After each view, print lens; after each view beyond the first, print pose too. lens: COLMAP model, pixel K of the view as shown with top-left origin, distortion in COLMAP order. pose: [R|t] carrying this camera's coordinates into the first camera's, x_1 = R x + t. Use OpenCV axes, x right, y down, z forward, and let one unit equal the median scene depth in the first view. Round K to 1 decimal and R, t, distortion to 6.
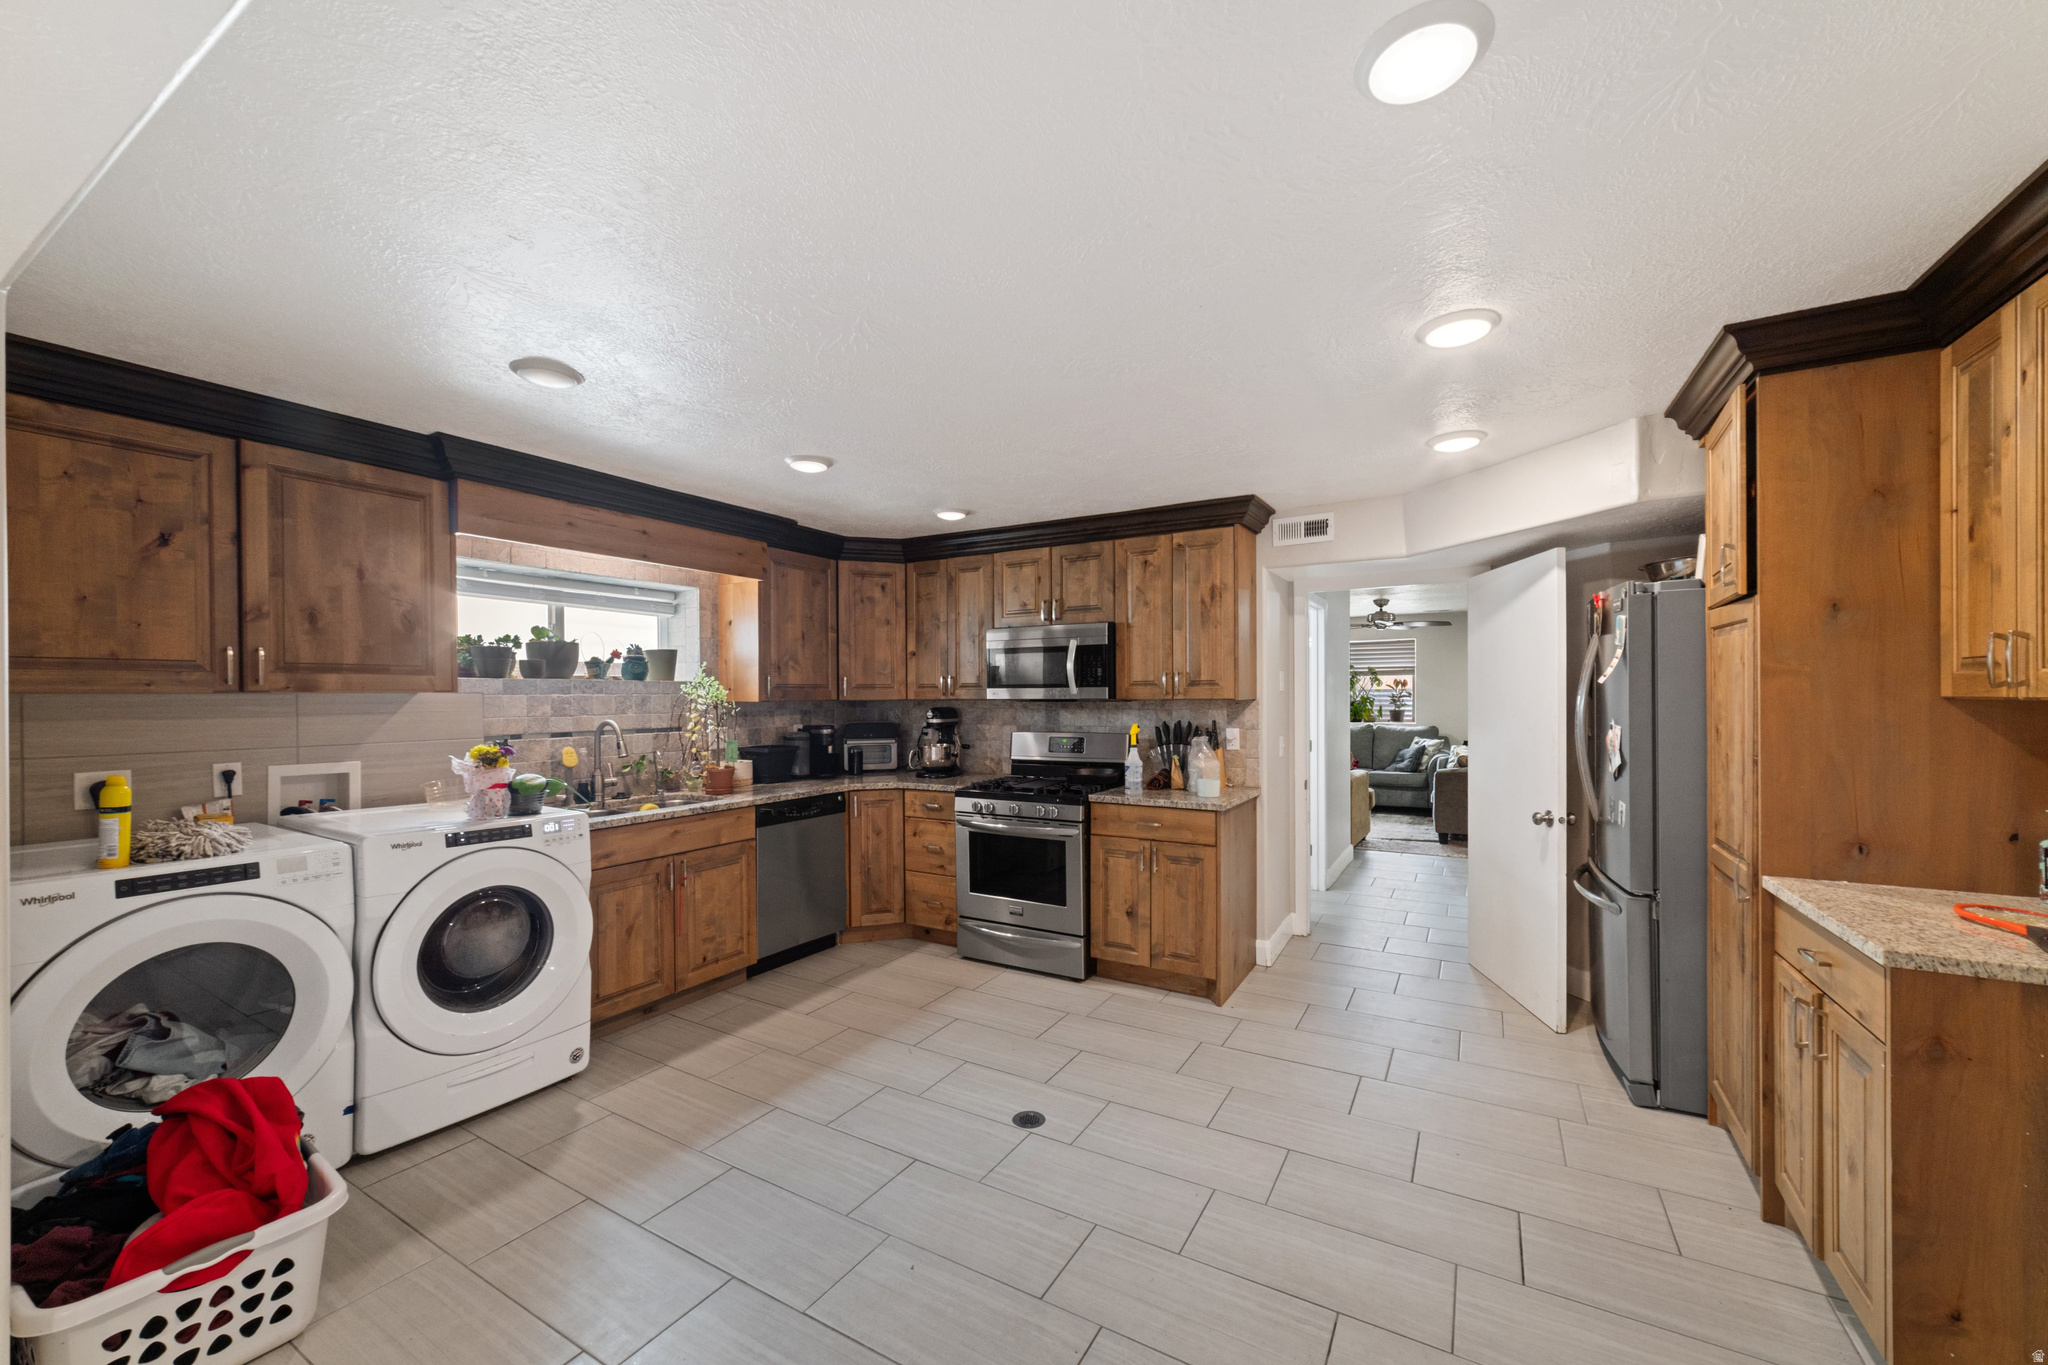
lens RADIAL K [[778.2, 0, 1034.6], [0, 778.2, 700.6], [0, 0, 1]] dist [-0.012318, 0.002151]
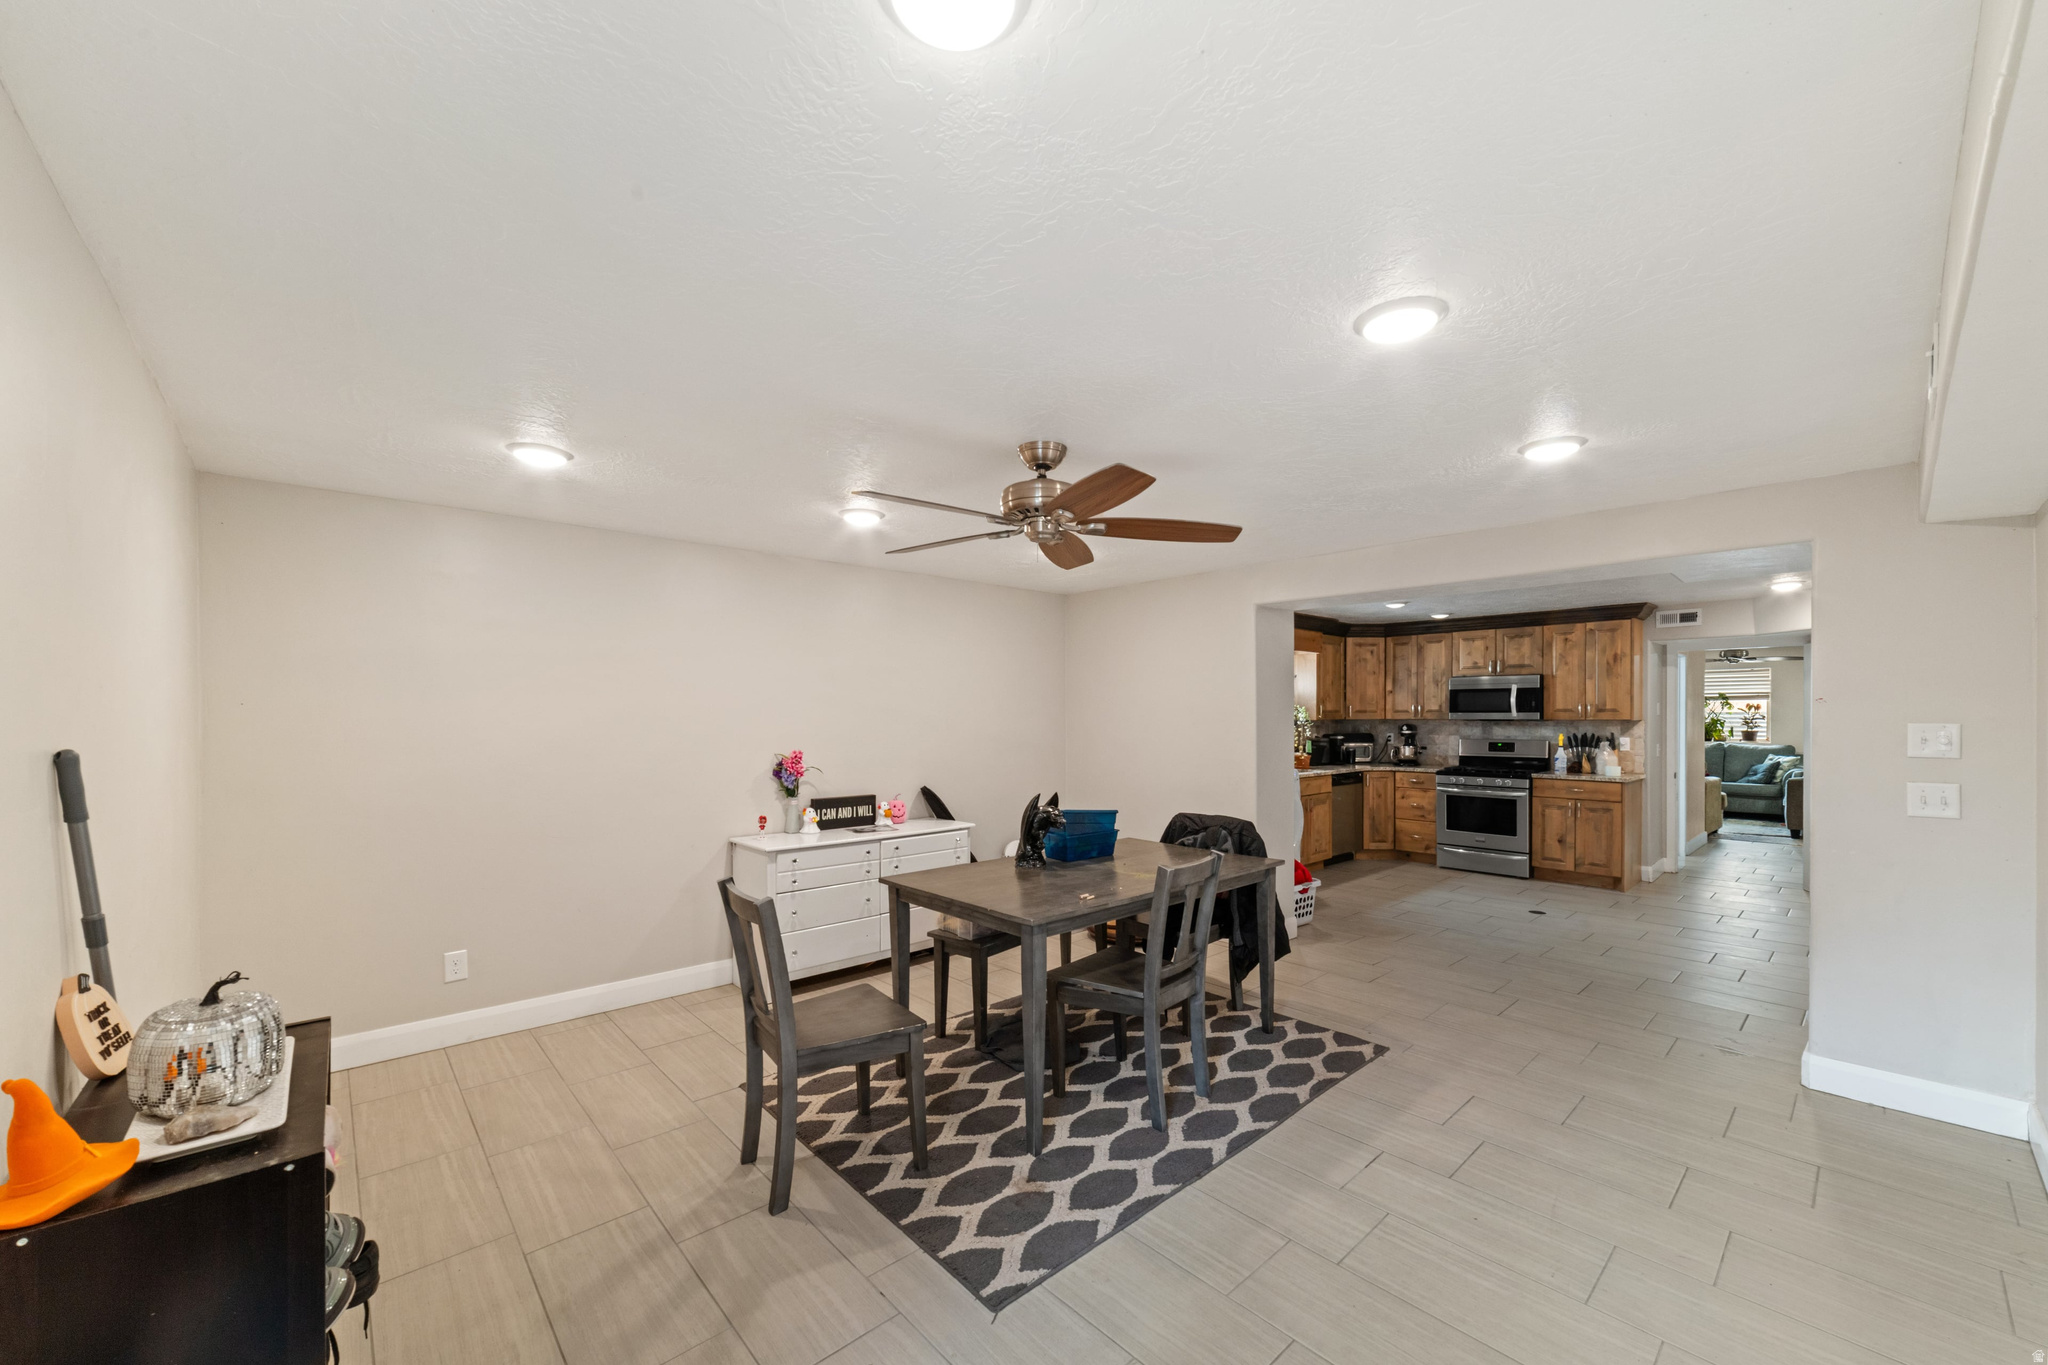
lens RADIAL K [[778.2, 0, 1023.8], [0, 778.2, 720.4], [0, 0, 1]] dist [-0.012318, 0.002151]
pose [[0.948934, 0.005534, -0.315426, -0.450242], [-0.005533, 0.999984, 0.000900, 0.004683], [0.315426, 0.000891, 0.948950, -0.984908]]
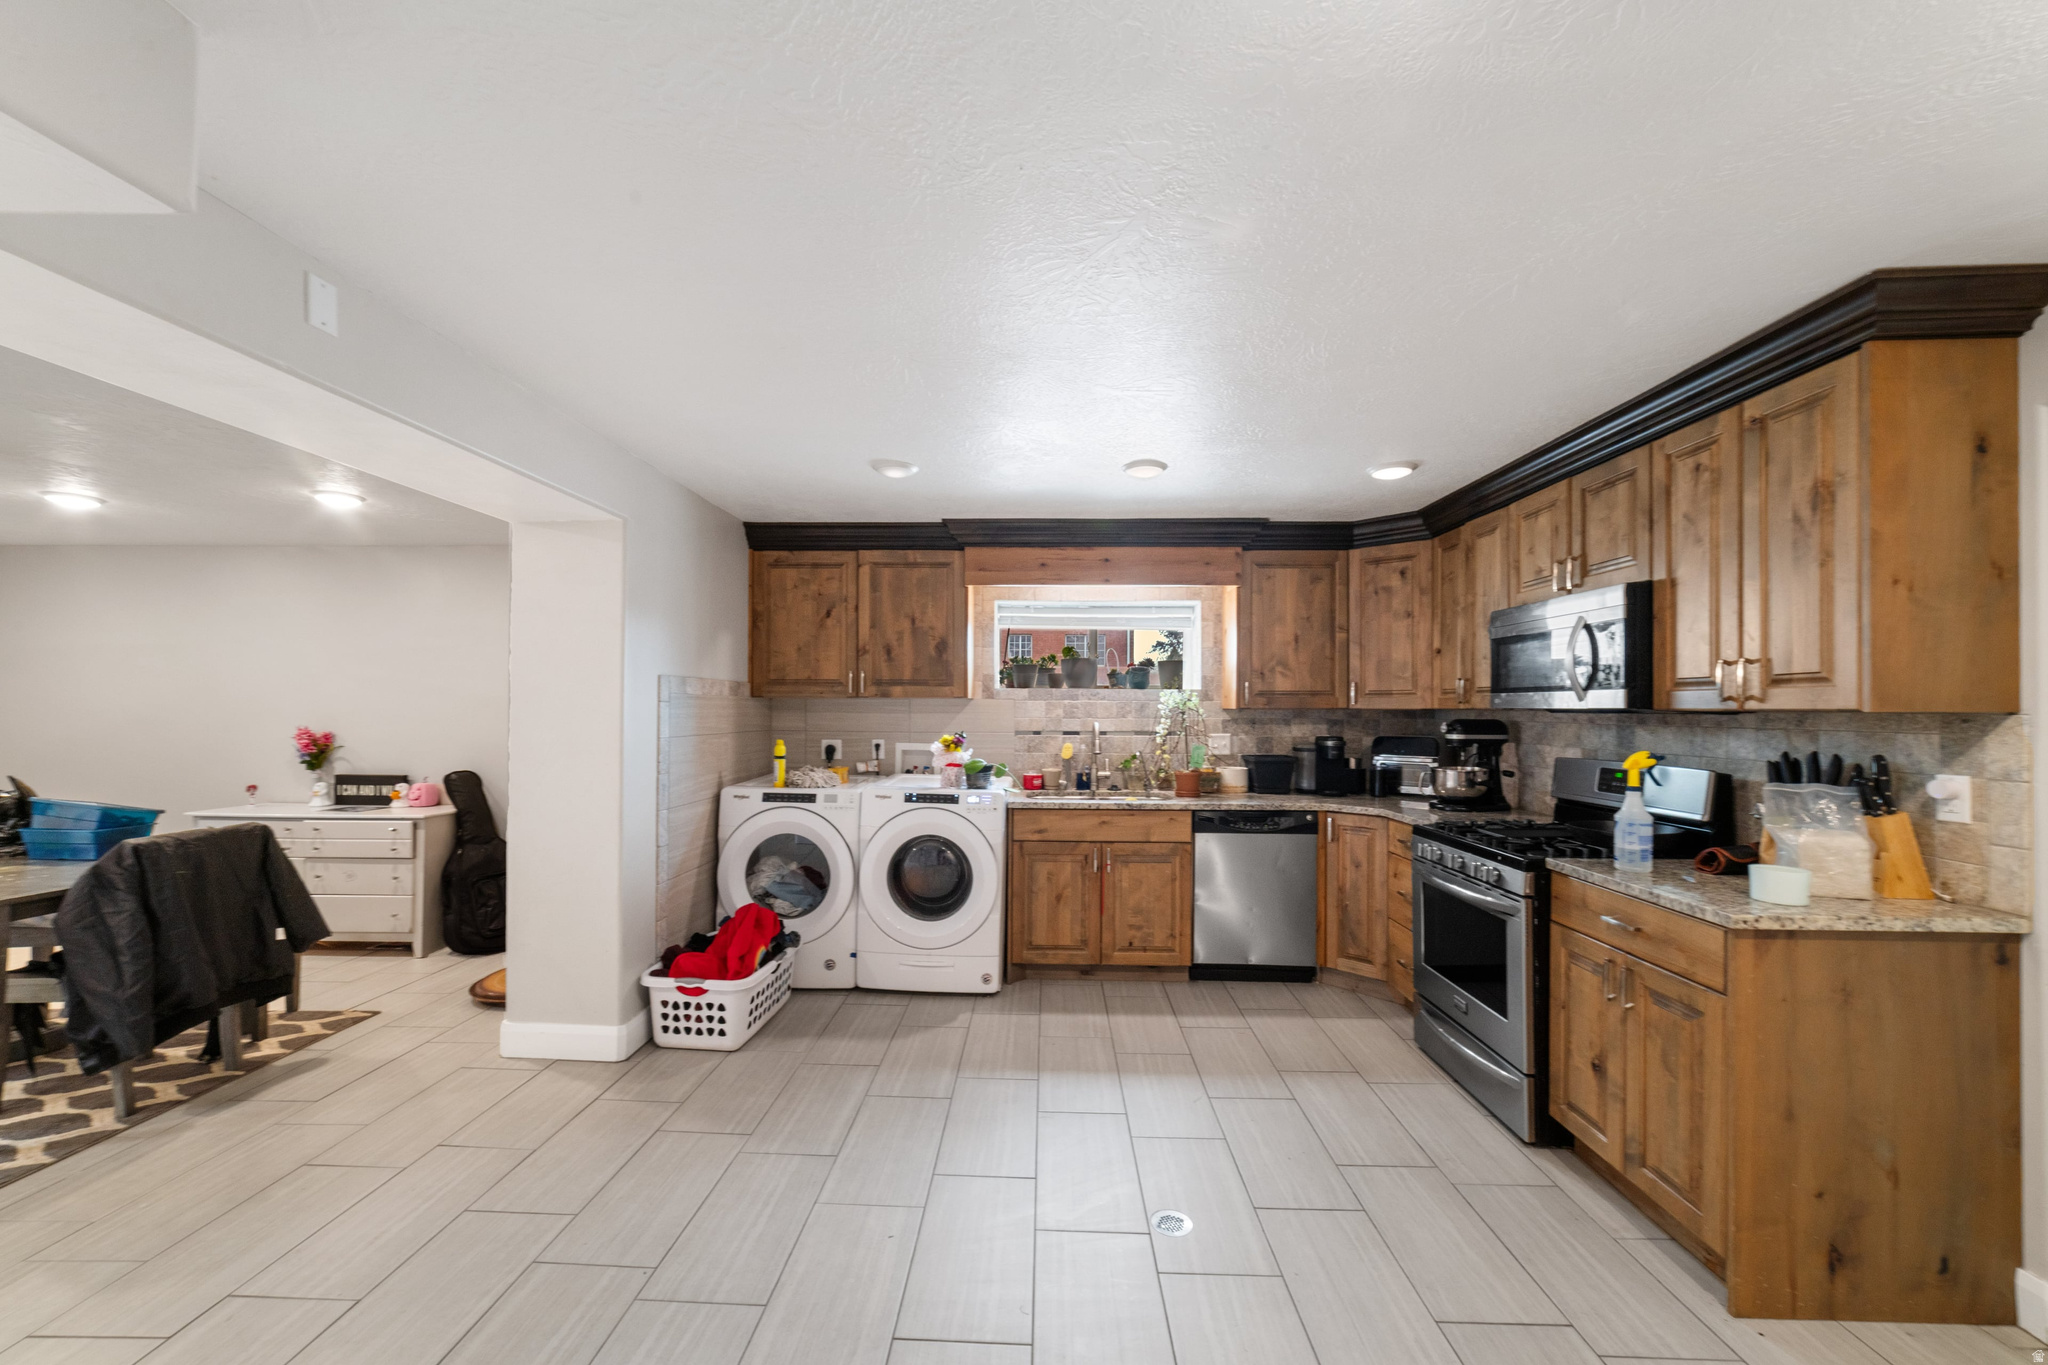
lens RADIAL K [[778.2, 0, 1023.7], [0, 778.2, 705.0], [0, 0, 1]] dist [-0.012318, 0.002151]
pose [[0.471543, 0.004423, -0.881832, 0.408106], [-0.014279, 0.999895, -0.002620, 0.003186], [0.881727, 0.013827, 0.471557, 0.307730]]
